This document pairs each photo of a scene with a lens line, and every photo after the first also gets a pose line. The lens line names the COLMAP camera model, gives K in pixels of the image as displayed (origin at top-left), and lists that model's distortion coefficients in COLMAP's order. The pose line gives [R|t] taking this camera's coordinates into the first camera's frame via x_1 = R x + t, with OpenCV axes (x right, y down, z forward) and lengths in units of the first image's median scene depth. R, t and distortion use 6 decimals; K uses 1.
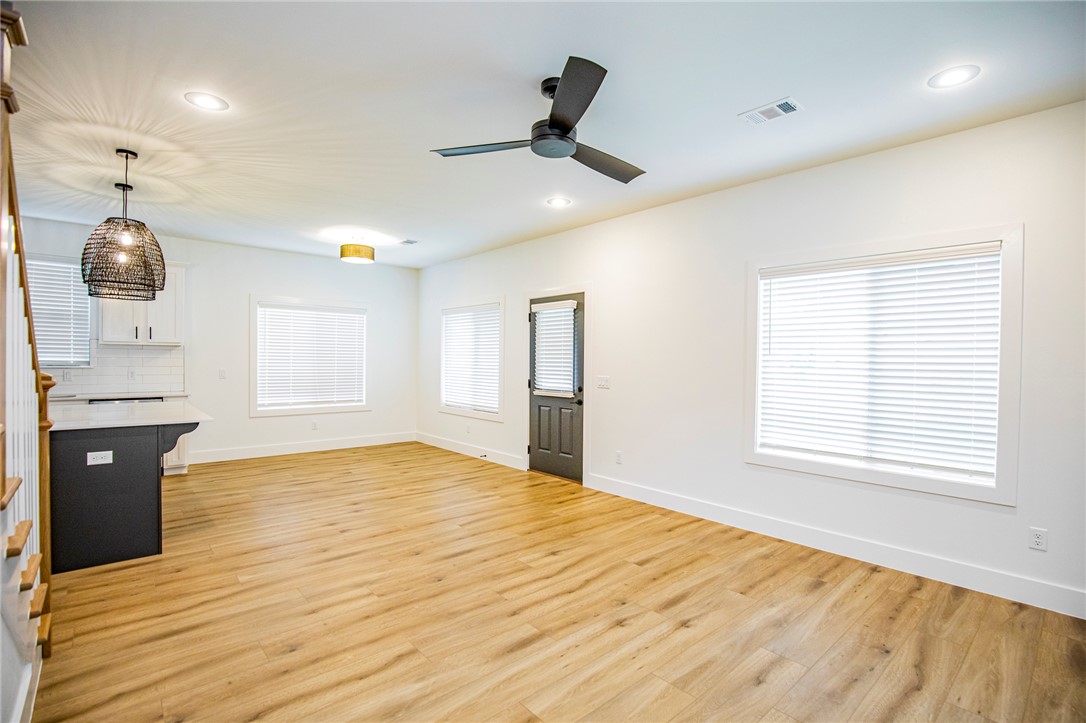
lens RADIAL K [[508.9, 0, 554.1], [0, 508.9, 364.9], [0, 0, 1]] dist [-0.033469, 0.007476]
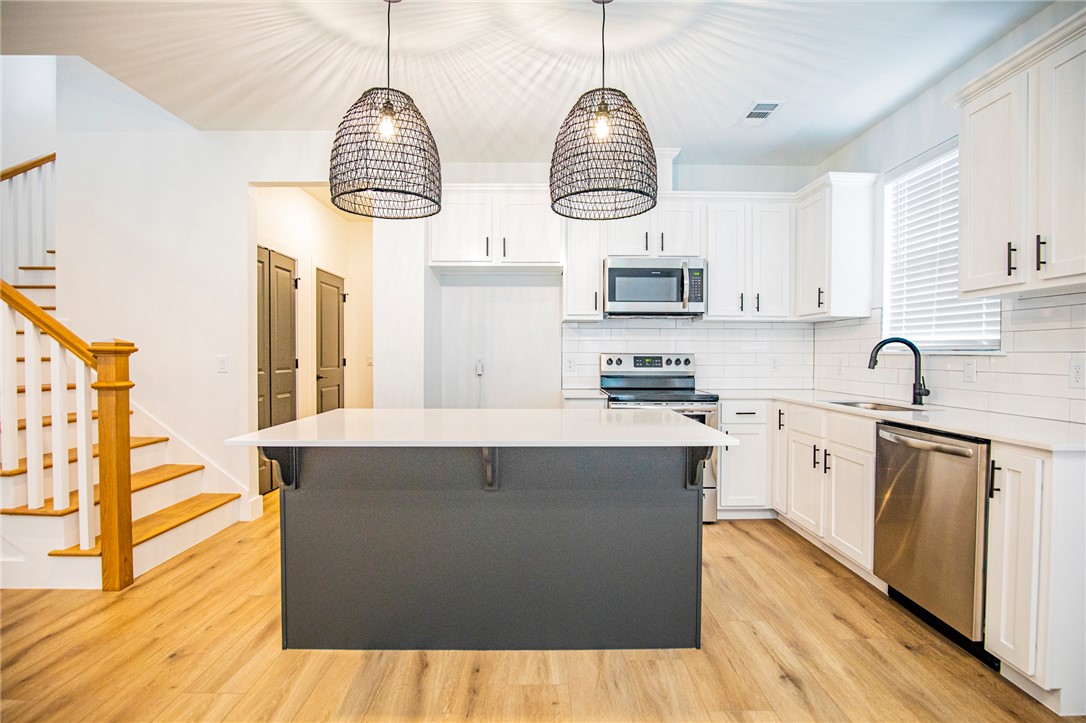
lens RADIAL K [[507.1, 0, 548.4], [0, 507.1, 363.3], [0, 0, 1]] dist [-0.038212, 0.008374]
pose [[-0.662908, 0.001413, -0.748700, -0.401154], [-0.018263, 0.999670, 0.018056, 0.015090], [0.748479, 0.025643, -0.662663, 1.175893]]
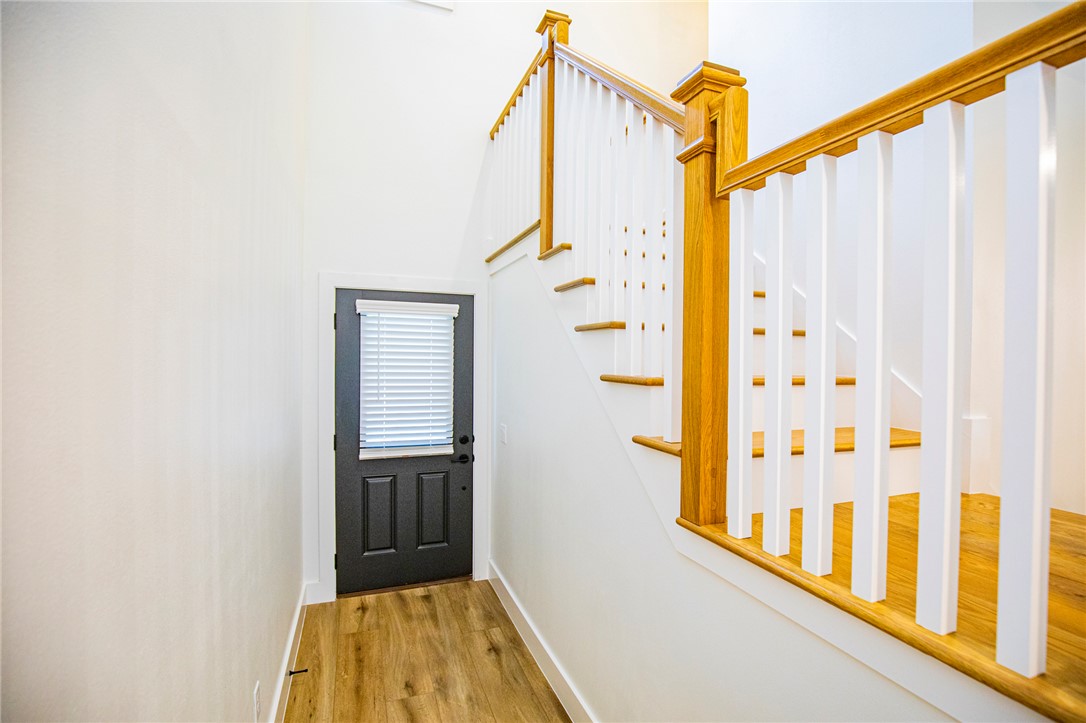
lens RADIAL K [[507.1, 0, 548.4], [0, 507.1, 363.3], [0, 0, 1]] dist [-0.038212, 0.008374]
pose [[0.366063, -0.010754, 0.930528, -0.618110], [0.005336, 0.999941, 0.009457, -0.068331], [-0.930575, 0.001503, 0.366099, 0.762118]]
